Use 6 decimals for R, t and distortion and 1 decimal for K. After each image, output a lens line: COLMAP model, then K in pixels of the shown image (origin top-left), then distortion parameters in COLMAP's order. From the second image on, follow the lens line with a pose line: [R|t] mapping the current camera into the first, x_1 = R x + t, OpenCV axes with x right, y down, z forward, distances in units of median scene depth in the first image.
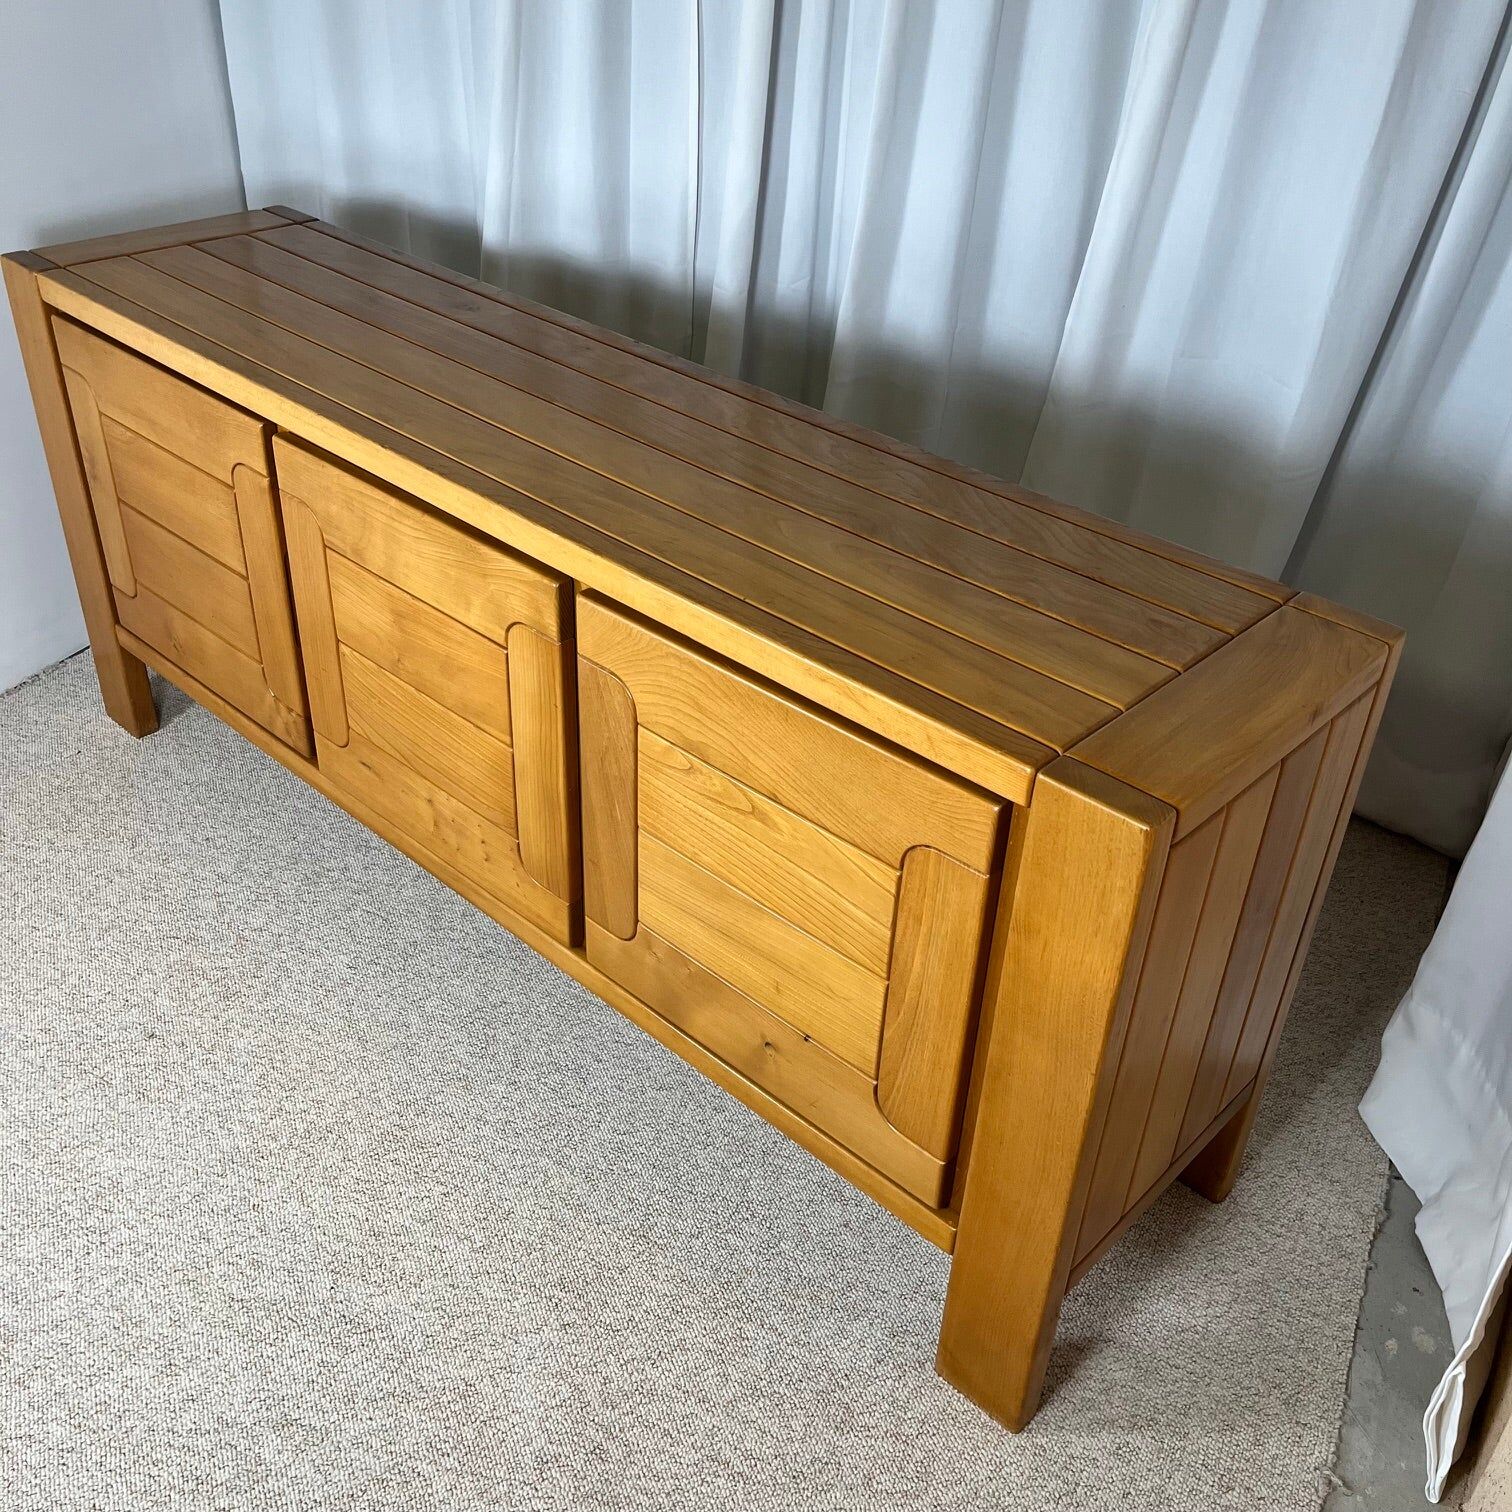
lens RADIAL K [[1534.8, 0, 749.3], [0, 1534.8, 752.6], [0, 0, 1]] dist [0.046144, -0.047366]
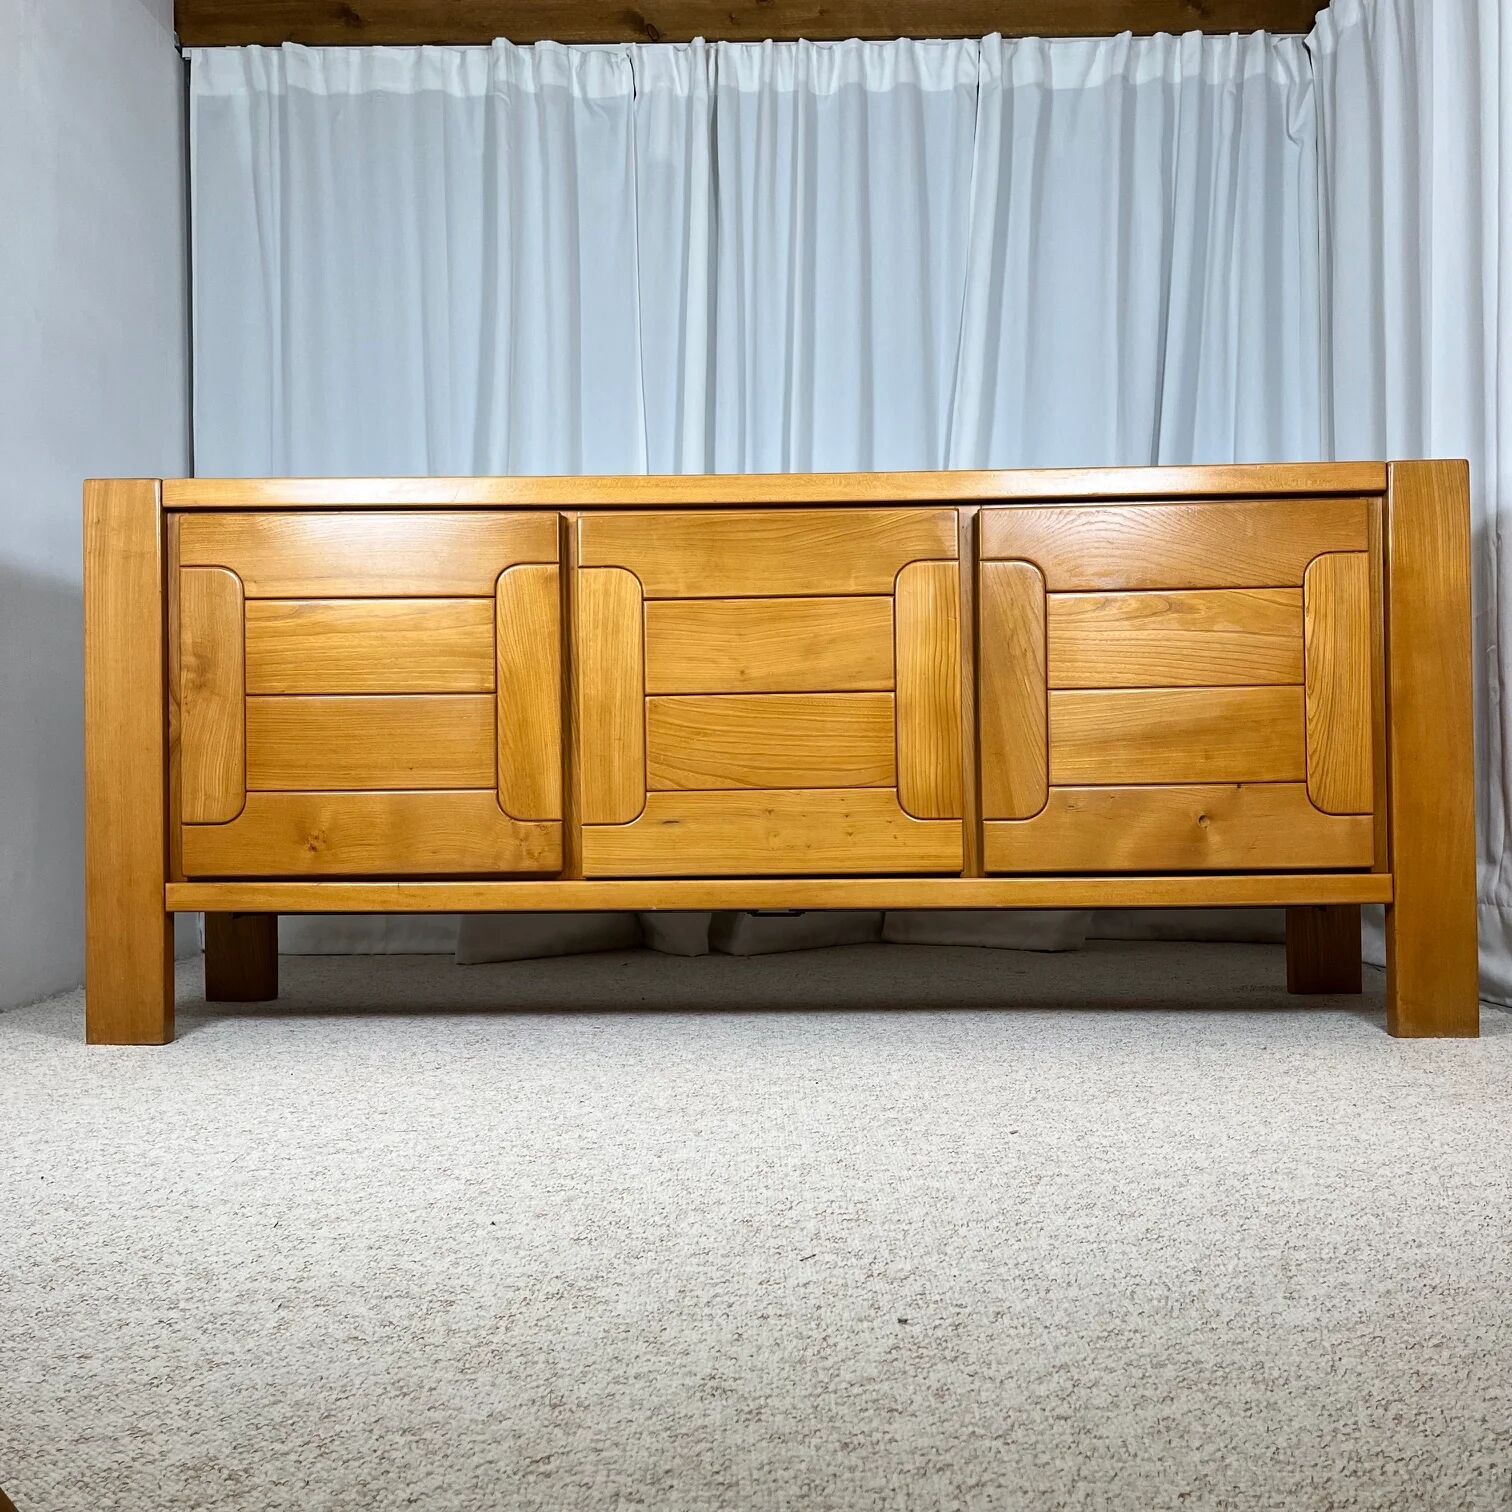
lens RADIAL K [[1535.4, 0, 762.2], [0, 1535.4, 750.3], [0, 0, 1]] dist [0.054485, -0.067893]
pose [[0.744805, -0.035148, 0.666356, -1.051553], [0.405177, 0.817264, -0.409770, 0.493266], [-0.530186, 0.575191, 0.622943, 0.348000]]
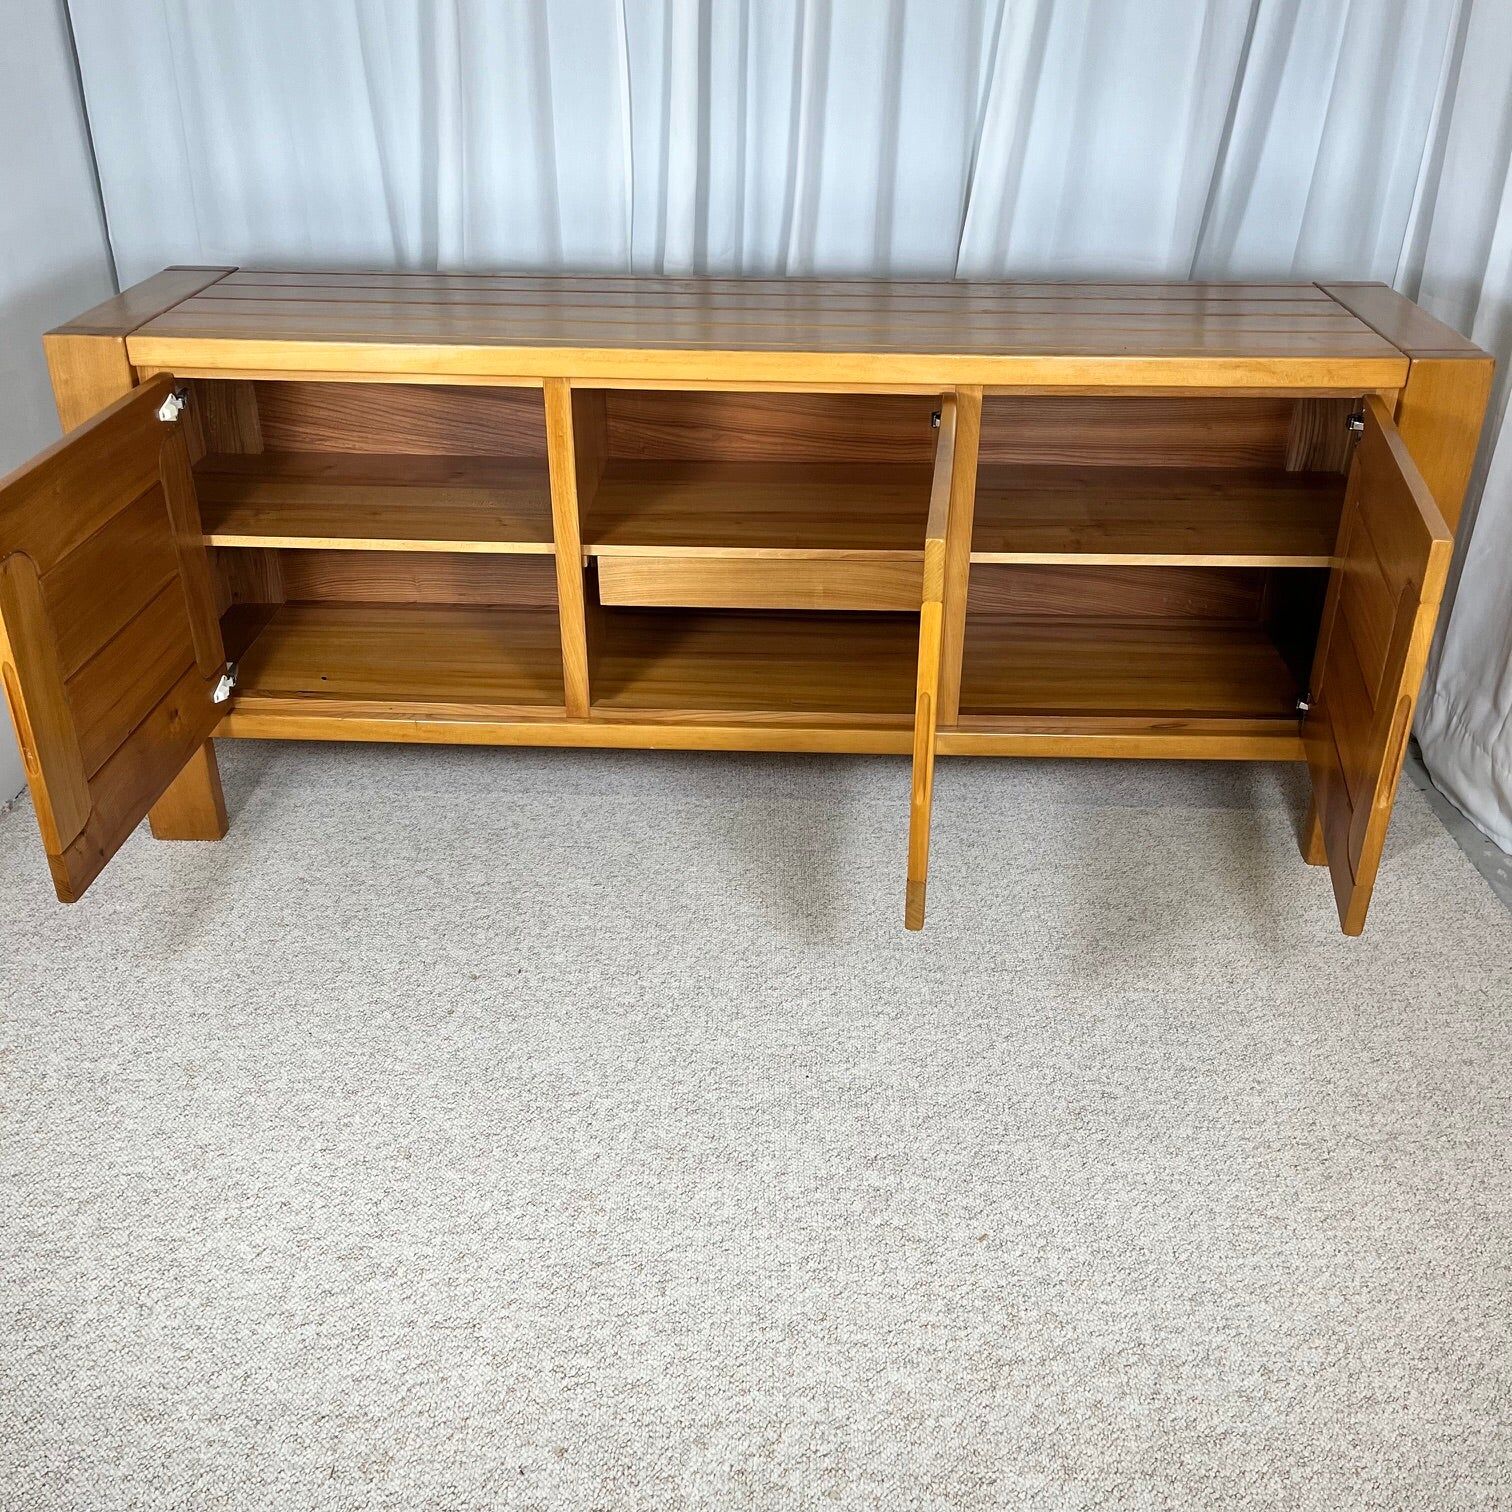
lens RADIAL K [[1535.4, 0, 762.2], [0, 1535.4, 750.3], [0, 0, 1]] dist [0.054485, -0.067893]
pose [[0.898232, -0.241975, 0.366916, -0.655716], [0.271434, 0.961987, -0.030072, 0.140595], [-0.345692, 0.126605, 0.929768, -0.064496]]
